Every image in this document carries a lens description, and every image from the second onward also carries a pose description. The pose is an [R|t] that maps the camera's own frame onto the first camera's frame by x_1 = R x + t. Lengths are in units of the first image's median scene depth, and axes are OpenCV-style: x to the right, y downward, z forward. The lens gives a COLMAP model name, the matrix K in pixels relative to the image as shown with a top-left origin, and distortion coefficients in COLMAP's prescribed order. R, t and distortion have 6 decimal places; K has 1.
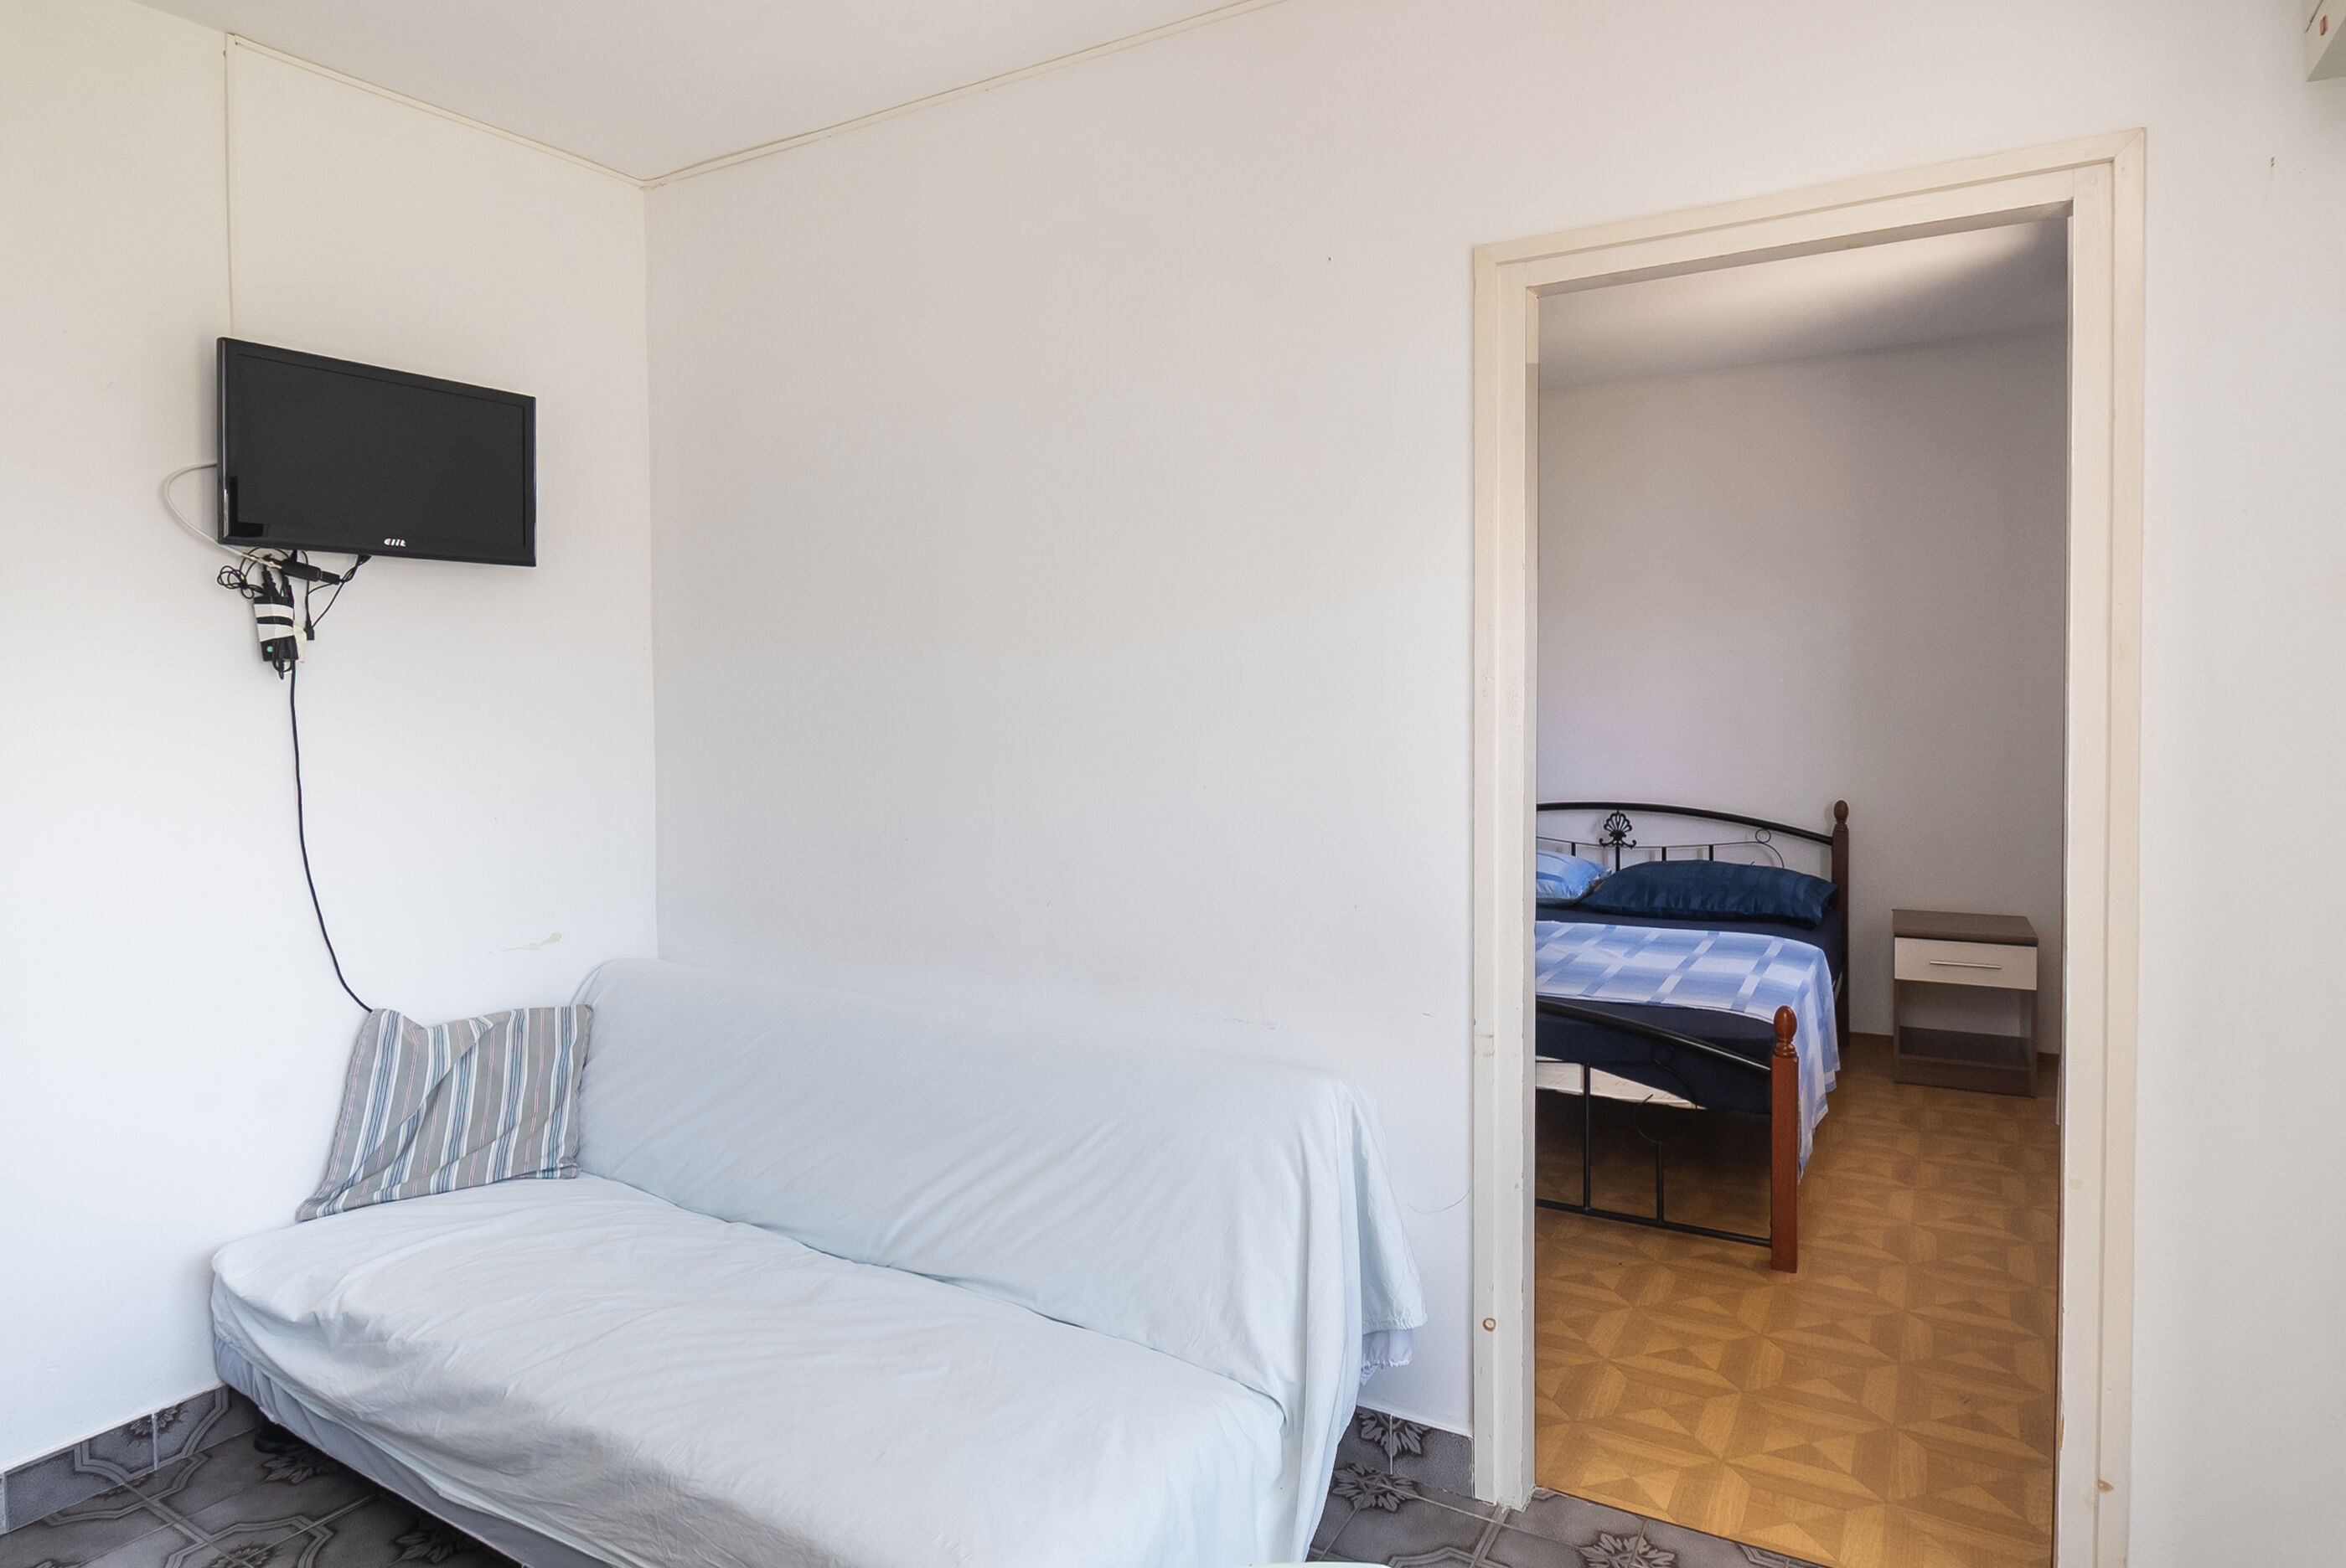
lens RADIAL K [[1306.5, 0, 1173.0], [0, 1306.5, 784.0], [0, 0, 1]] dist [-0.032692, -0.000745]
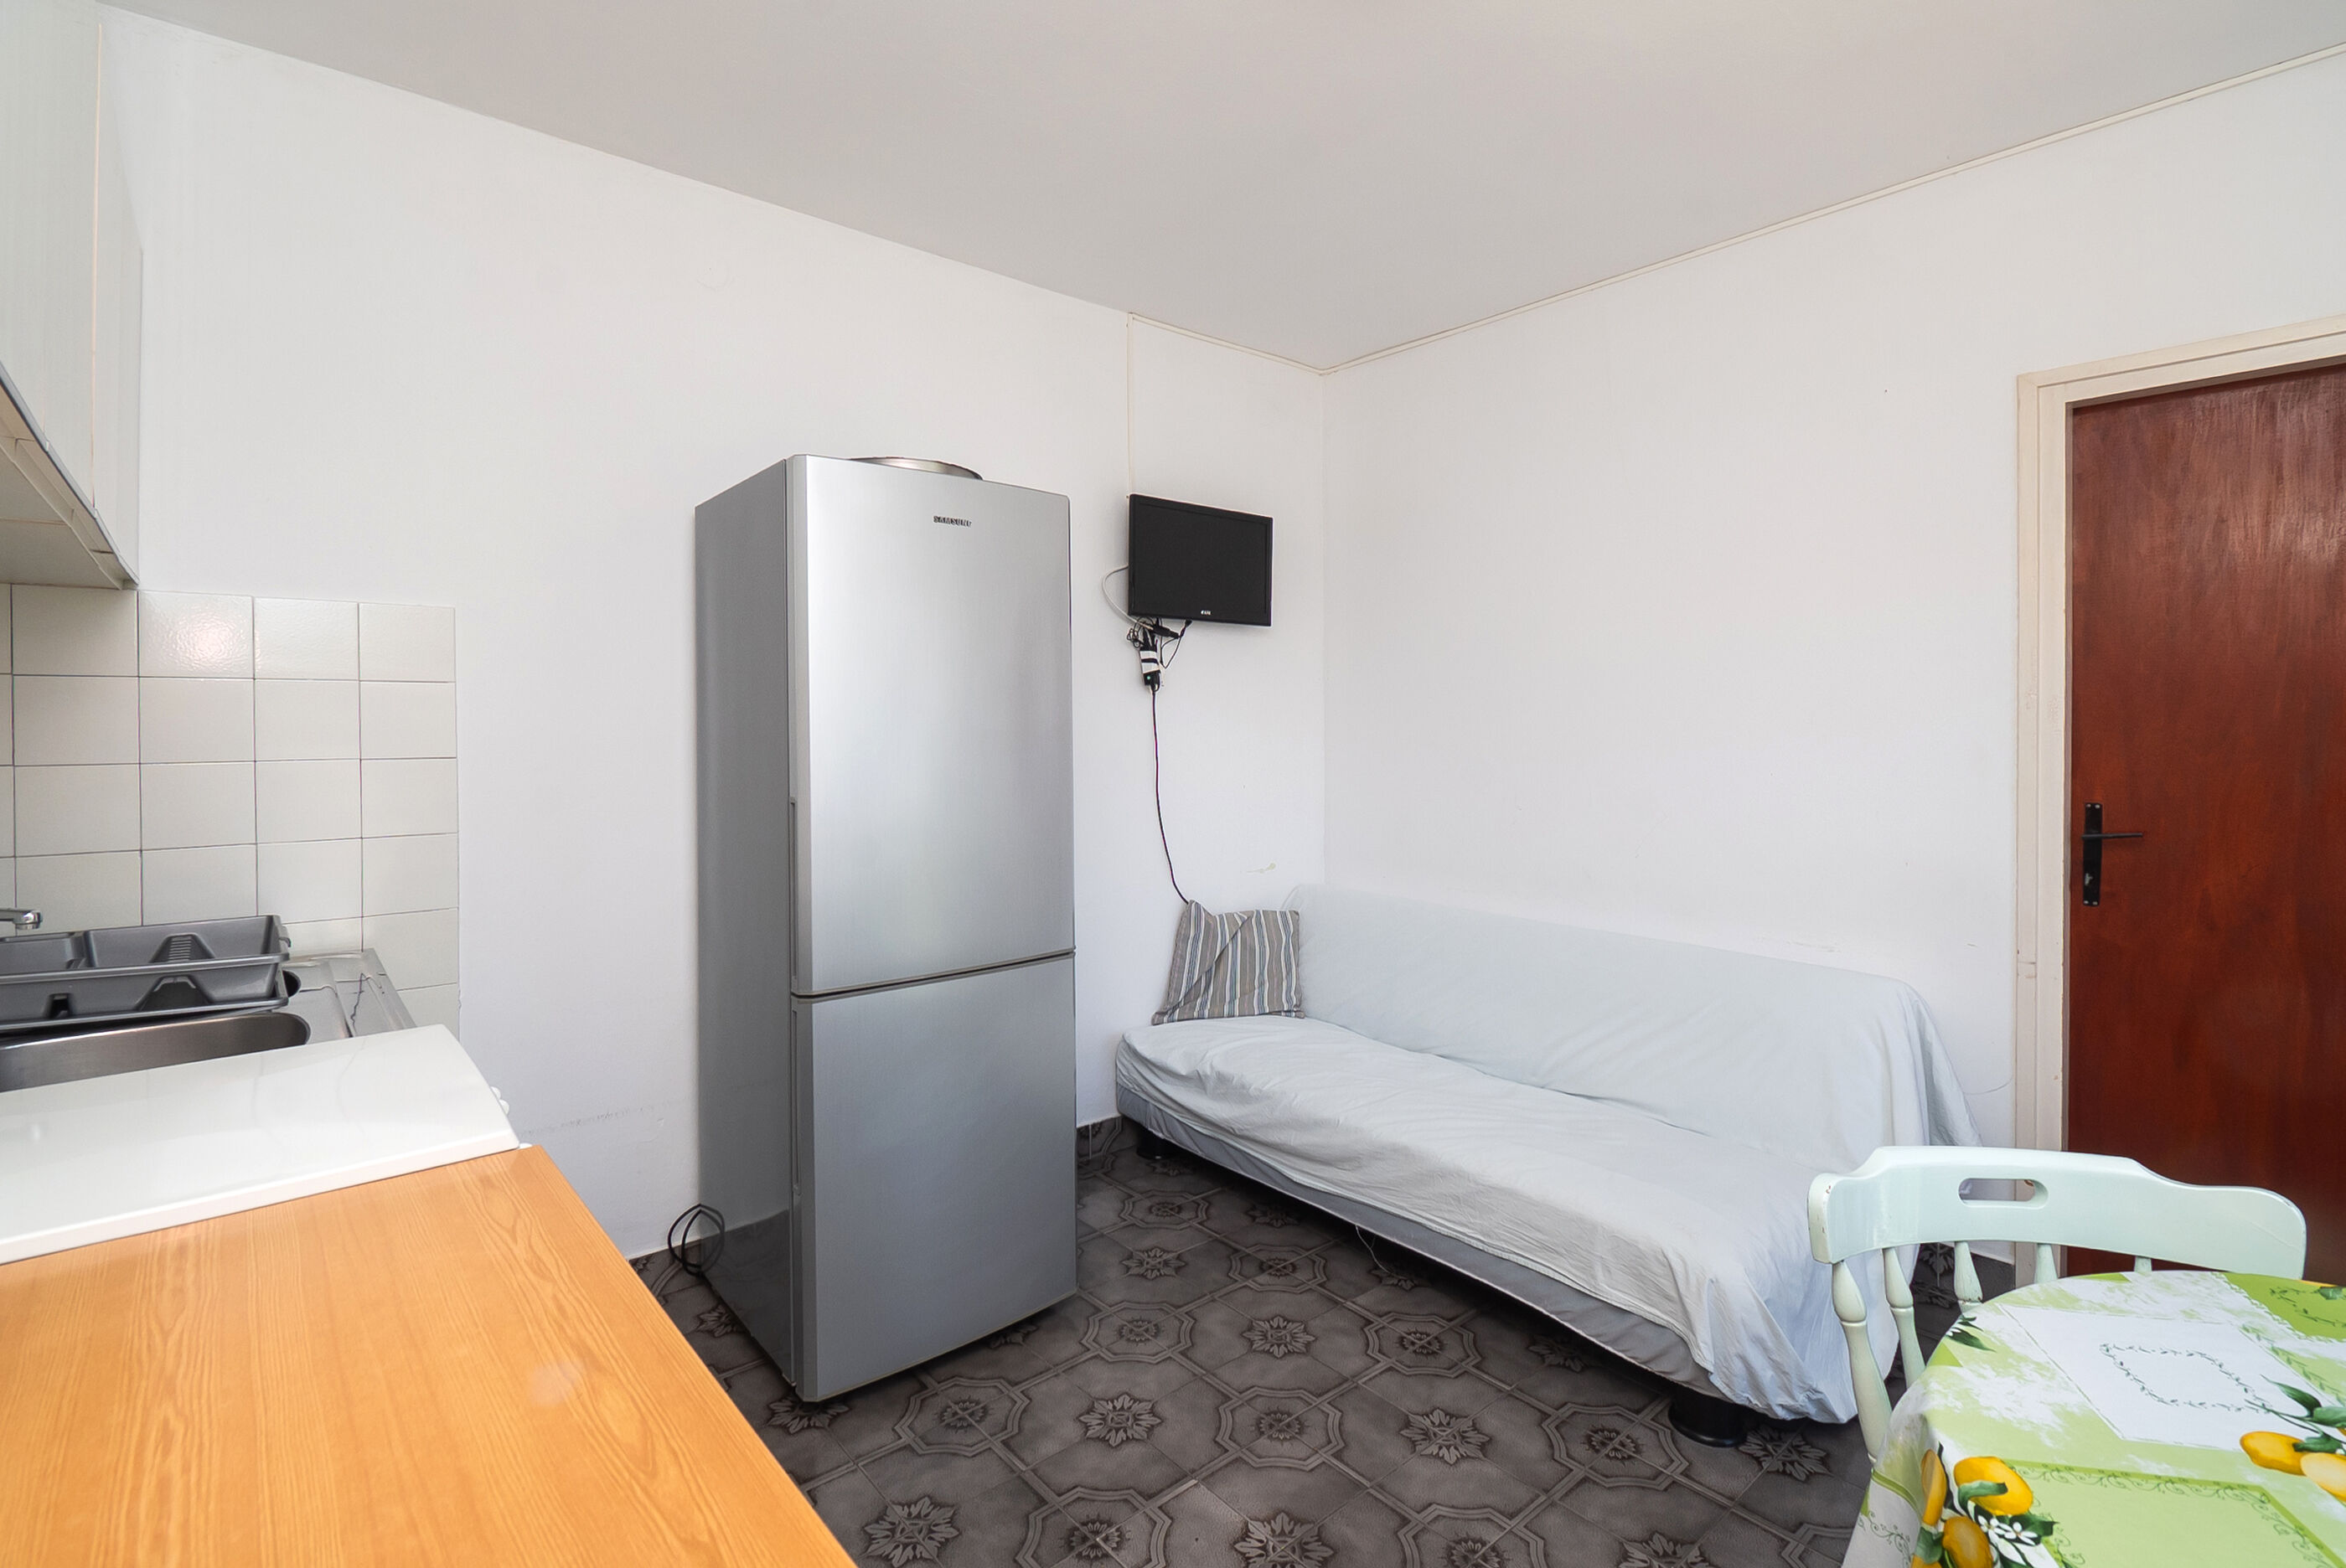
lens RADIAL K [[1084.1, 0, 1166.5], [0, 1084.1, 747.2], [0, 0, 1]] dist [0.003683, -0.015288]
pose [[0.939435, 0.017200, -0.342296, -0.190409], [-0.032153, 0.998758, -0.038056, 0.037409], [0.341216, 0.046757, 0.938821, -0.308856]]
